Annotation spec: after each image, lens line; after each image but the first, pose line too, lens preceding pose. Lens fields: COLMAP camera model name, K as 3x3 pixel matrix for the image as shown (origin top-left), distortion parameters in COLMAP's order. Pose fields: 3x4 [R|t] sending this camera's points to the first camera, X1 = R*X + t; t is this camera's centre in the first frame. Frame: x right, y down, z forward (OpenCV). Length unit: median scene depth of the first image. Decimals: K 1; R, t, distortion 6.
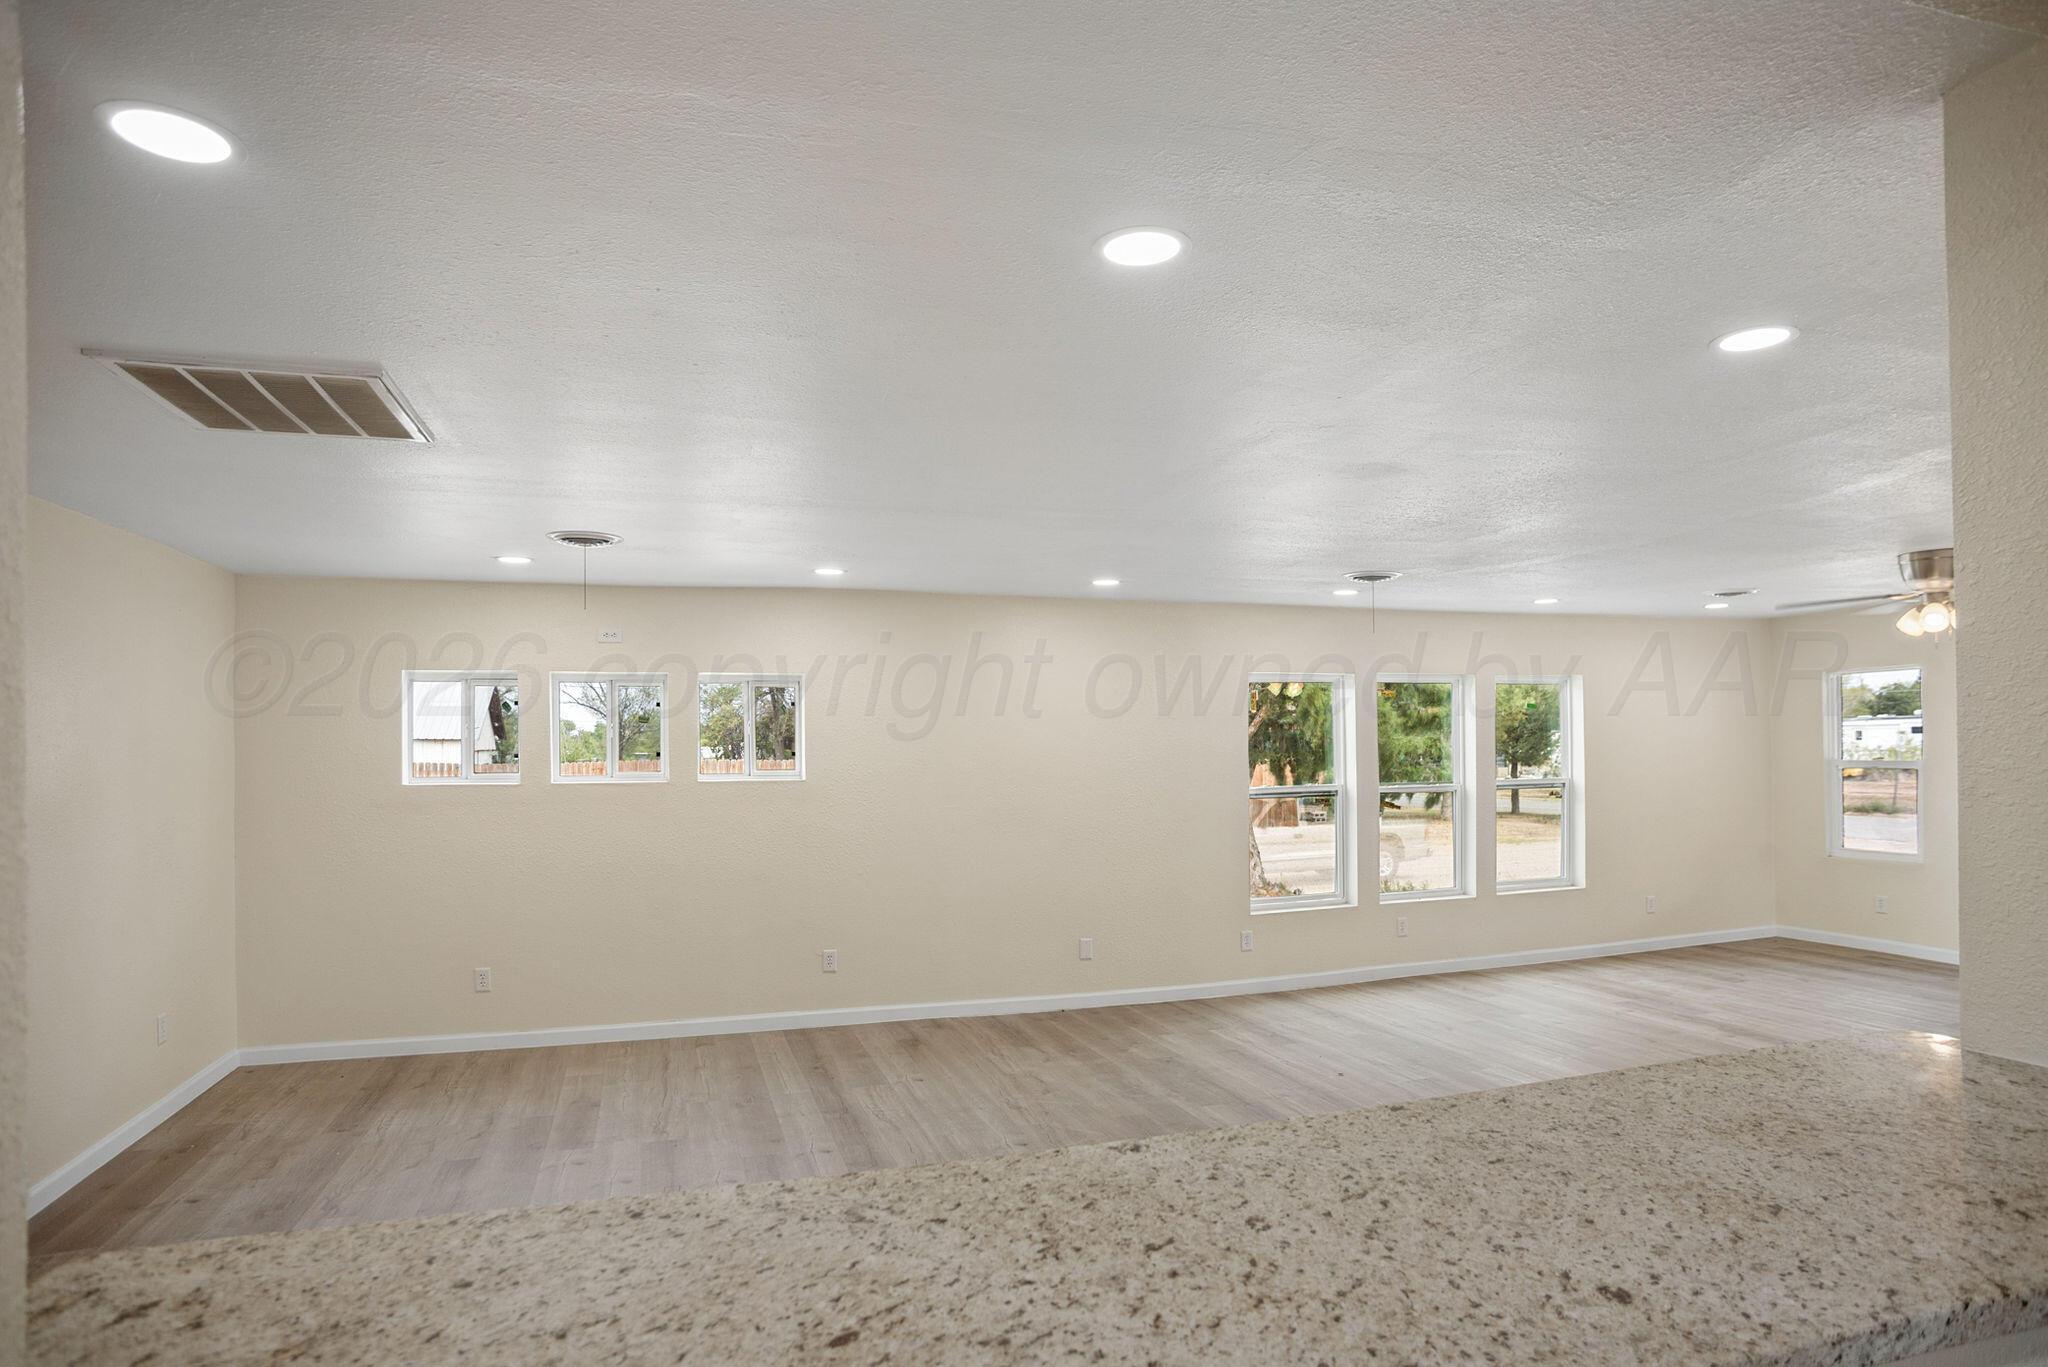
lens RADIAL K [[1157.3, 0, 1026.5], [0, 1157.3, 705.5], [0, 0, 1]] dist [-0.116516, 0.063860]
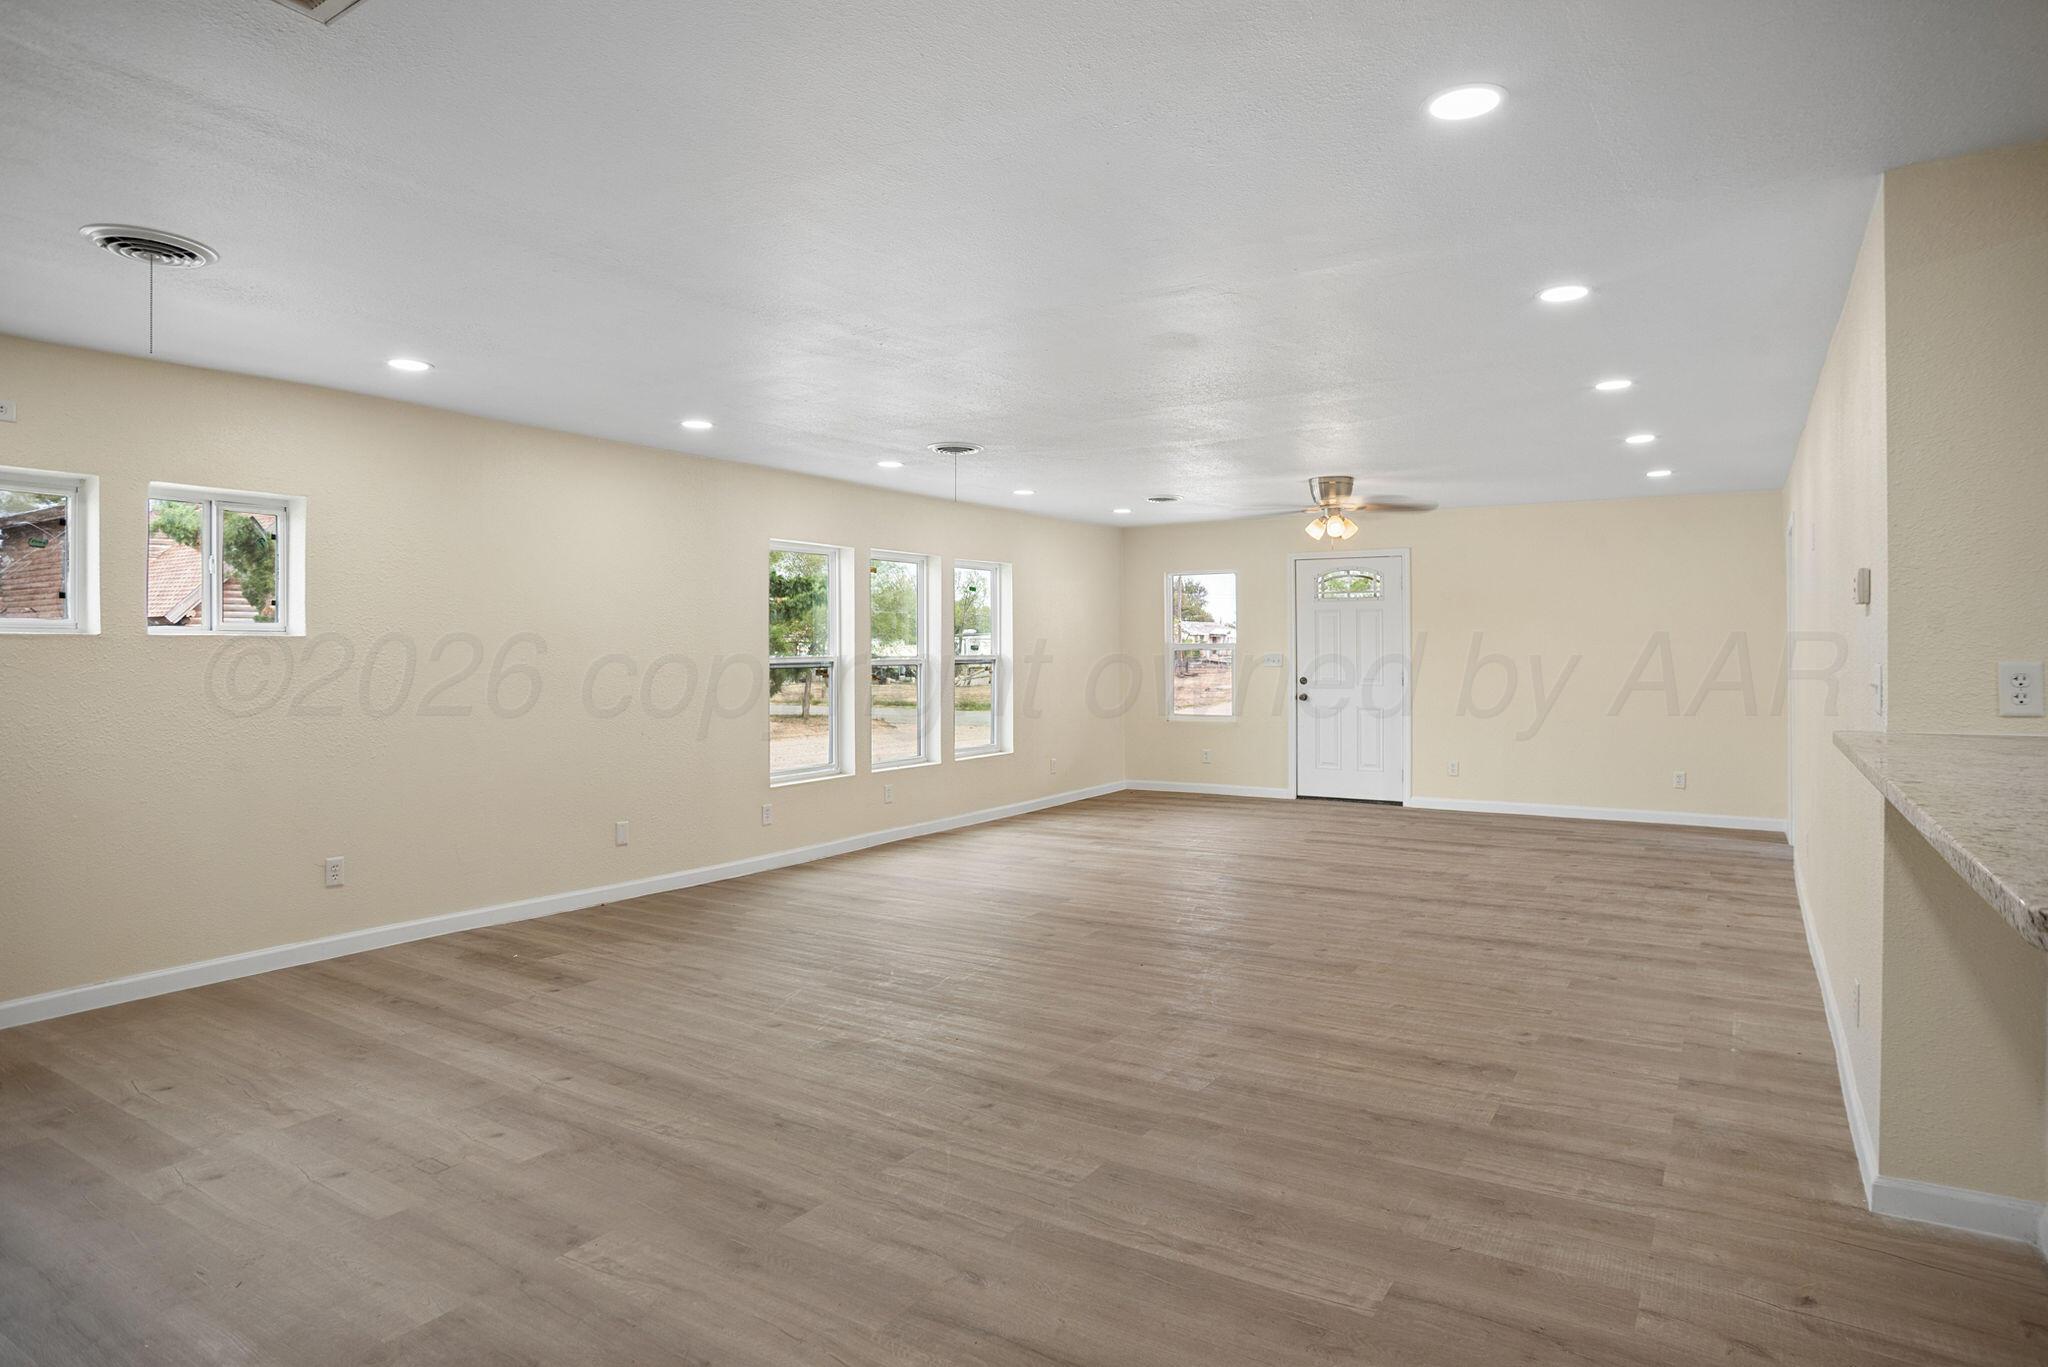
lens RADIAL K [[1167.4, 0, 1029.0], [0, 1167.4, 626.0], [0, 0, 1]] dist [-0.114492, 0.063339]
pose [[0.768960, 0.021995, 0.638918, -1.676360], [-0.028890, 0.999583, 0.000360, 0.243655], [-0.638643, -0.018735, 0.769275, 0.691217]]
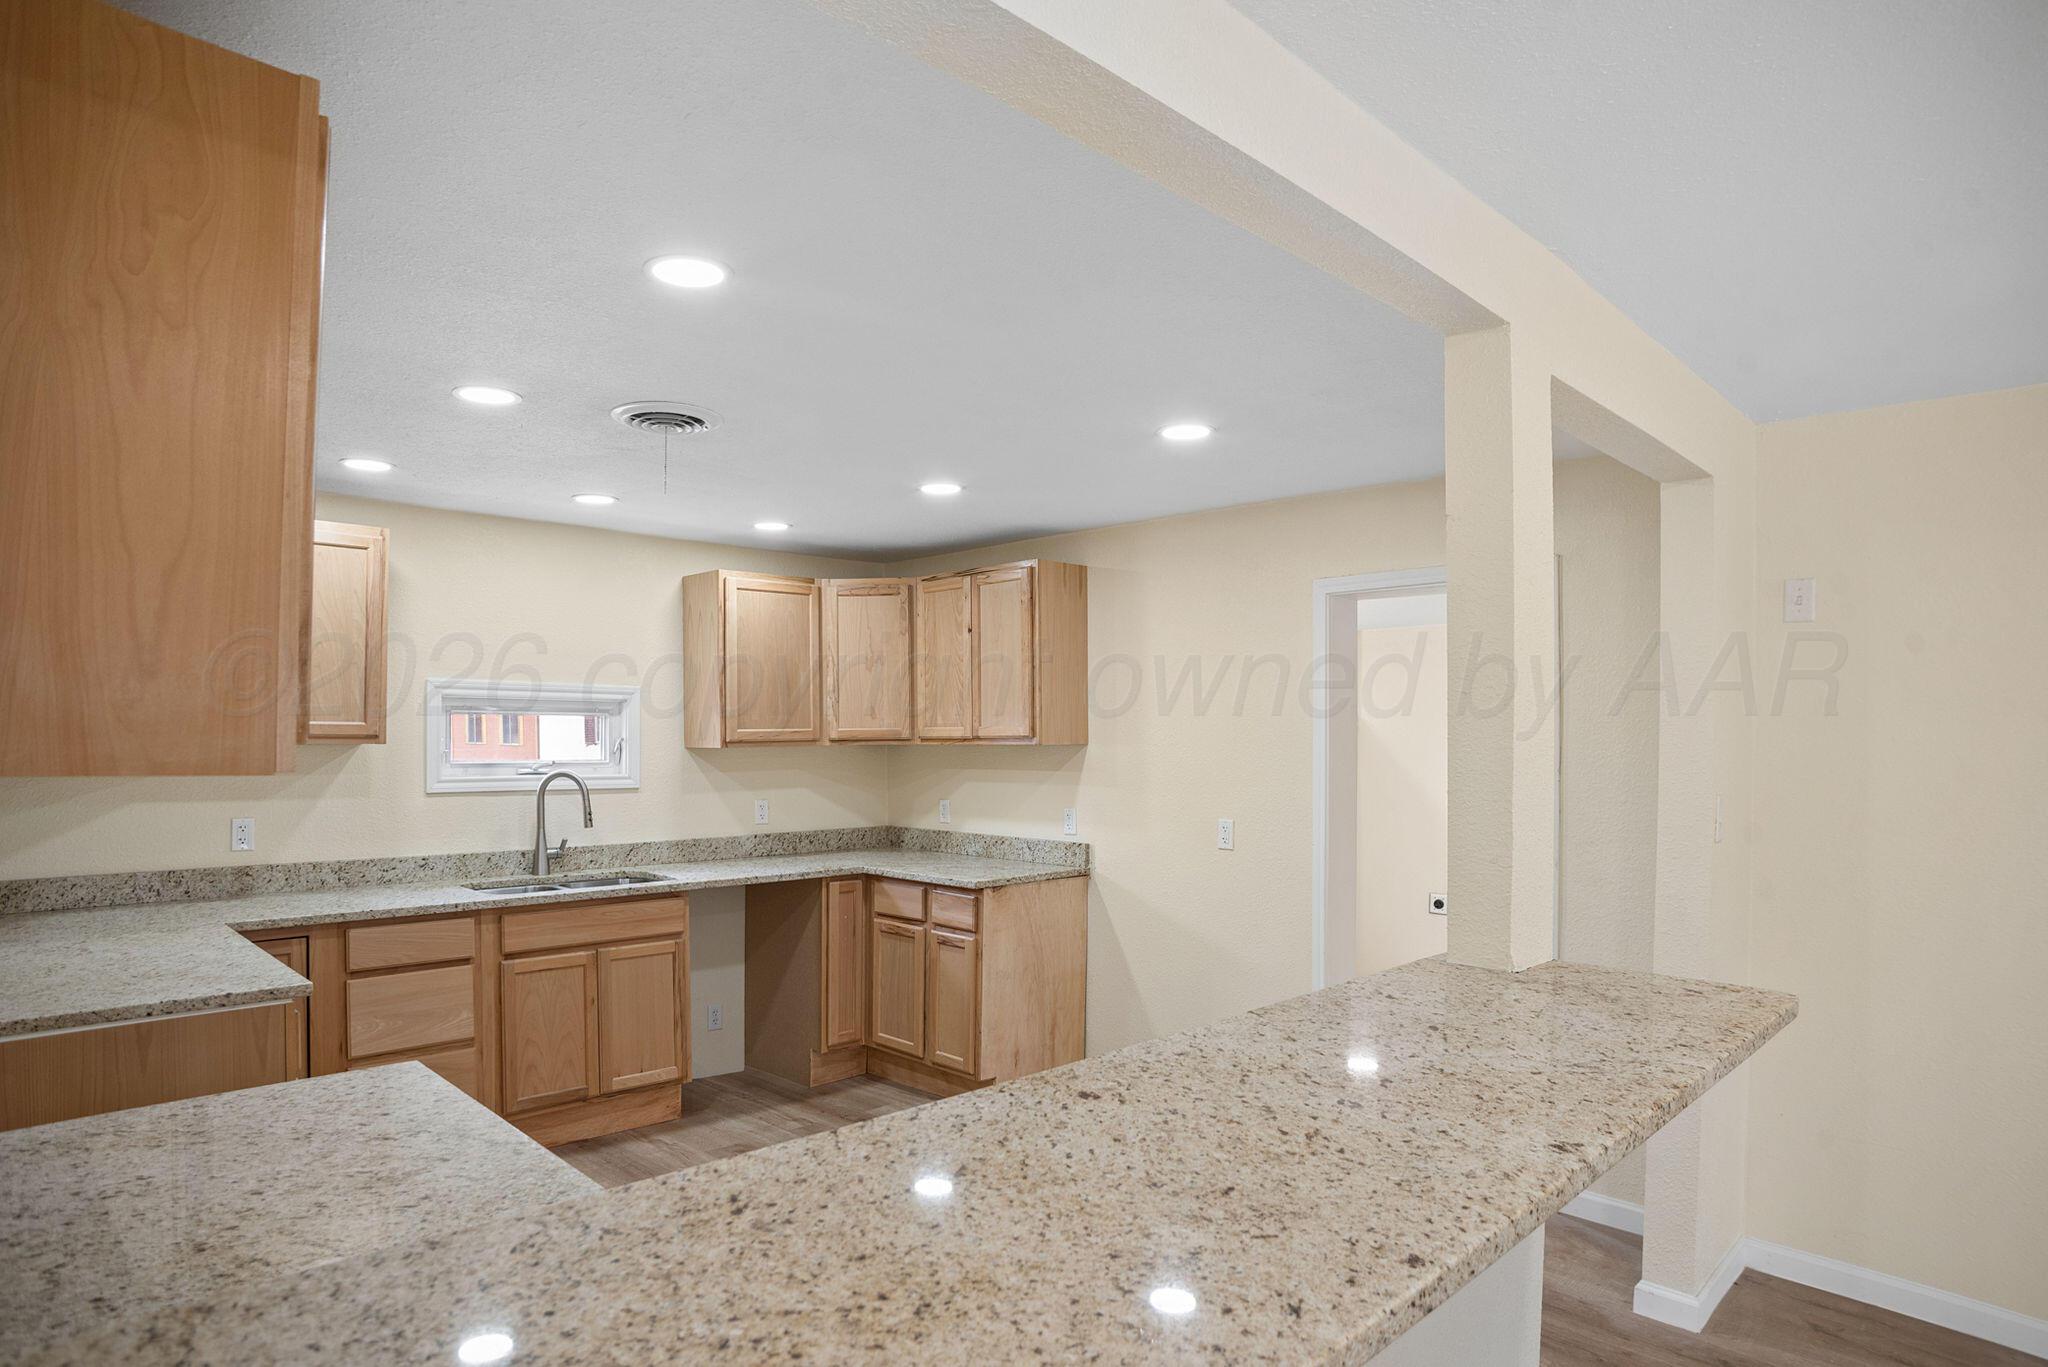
lens RADIAL K [[1157.3, 0, 1026.5], [0, 1157.3, 705.5], [0, 0, 1]] dist [-0.116516, 0.063860]
pose [[-0.887626, -0.004373, -0.460545, 1.006021], [0.019517, 0.998700, -0.047098, 0.063706], [0.460152, -0.050793, -0.886386, 1.794938]]
